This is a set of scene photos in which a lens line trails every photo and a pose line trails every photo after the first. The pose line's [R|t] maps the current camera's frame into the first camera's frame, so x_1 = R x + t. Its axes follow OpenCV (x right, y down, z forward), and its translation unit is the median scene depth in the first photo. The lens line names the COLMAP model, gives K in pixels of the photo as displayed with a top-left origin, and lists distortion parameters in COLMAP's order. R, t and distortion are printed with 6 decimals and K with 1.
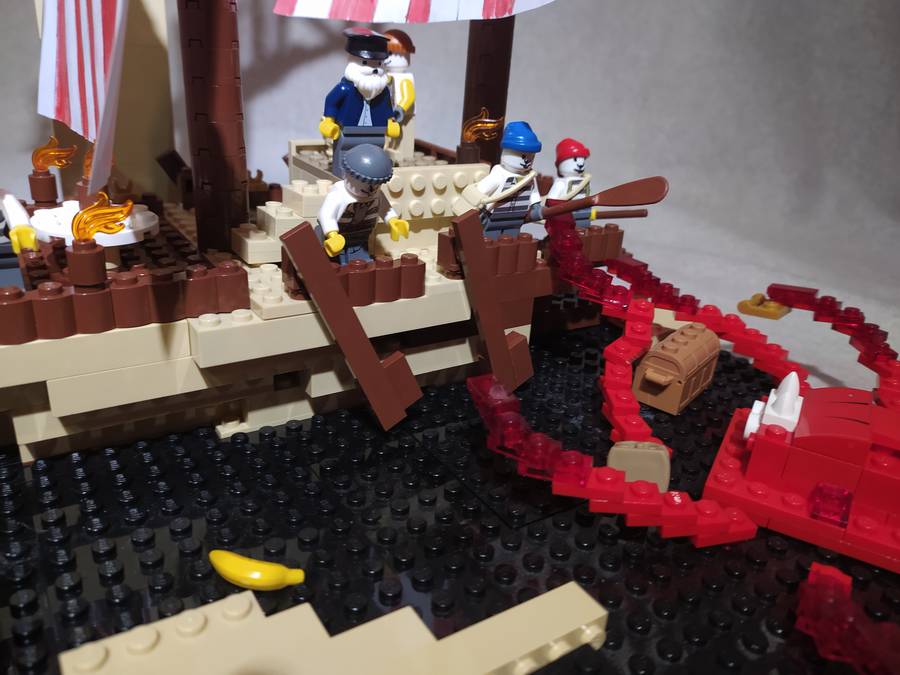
lens RADIAL K [[714.1, 0, 450.0], [0, 714.1, 337.5], [0, 0, 1]] dist [-0.001696, -0.000592]
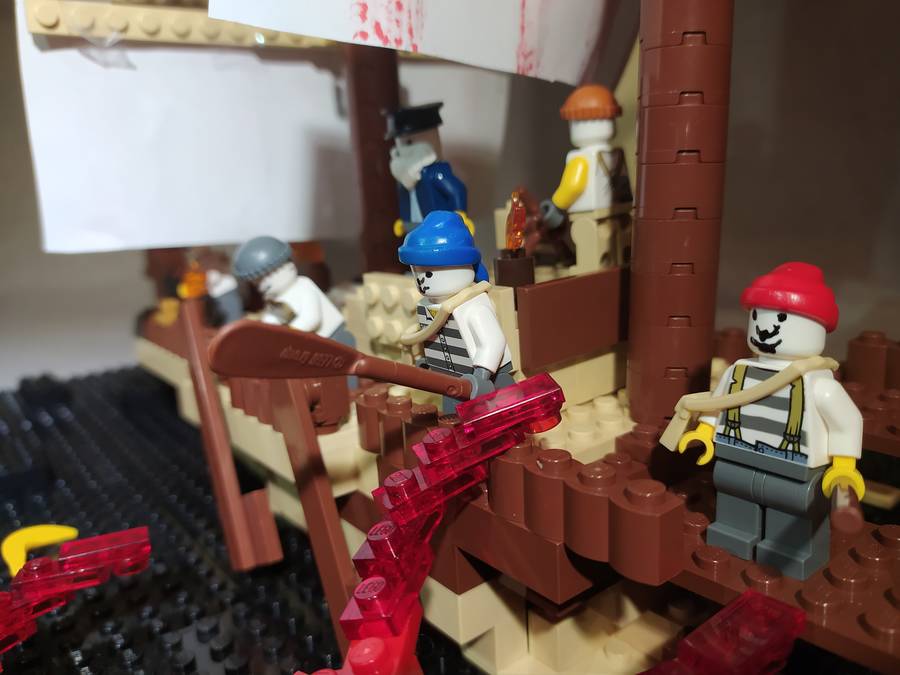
lens RADIAL K [[714.1, 0, 450.0], [0, 714.1, 337.5], [0, 0, 1]] dist [-0.001696, -0.000592]
pose [[0.083089, 0.149311, -0.985293, 0.621441], [-0.321707, 0.939795, 0.115287, -0.263564], [0.943187, 0.307396, 0.126121, 0.923932]]
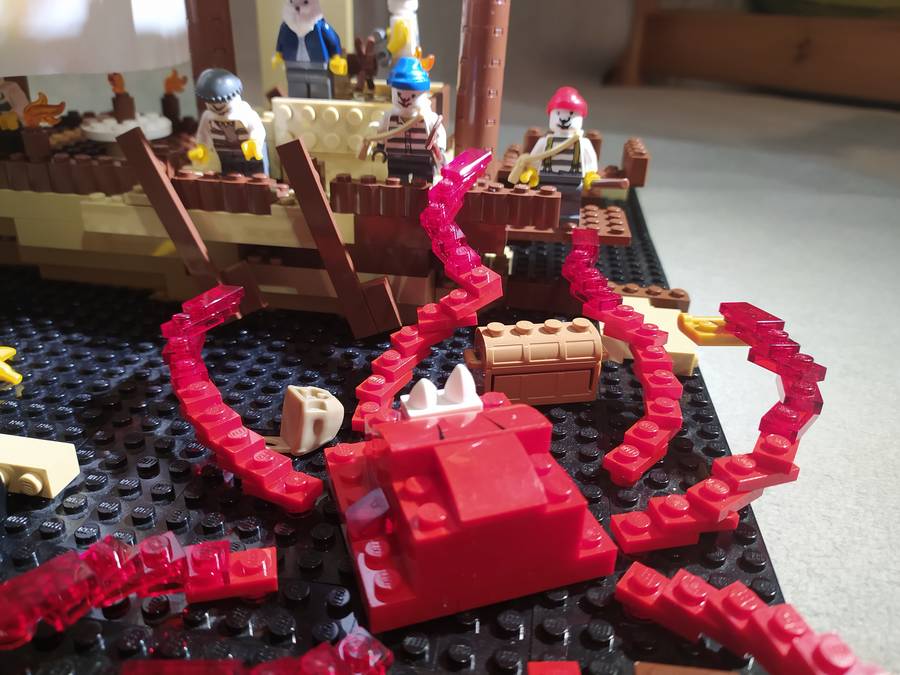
lens RADIAL K [[714.1, 0, 450.0], [0, 714.1, 337.5], [0, 0, 1]] dist [-0.001696, -0.000592]
pose [[0.739189, 0.246927, -0.626599, 0.793104], [-0.238956, 0.965993, 0.098781, -0.045911], [0.629682, 0.076712, 0.773056, 0.309483]]
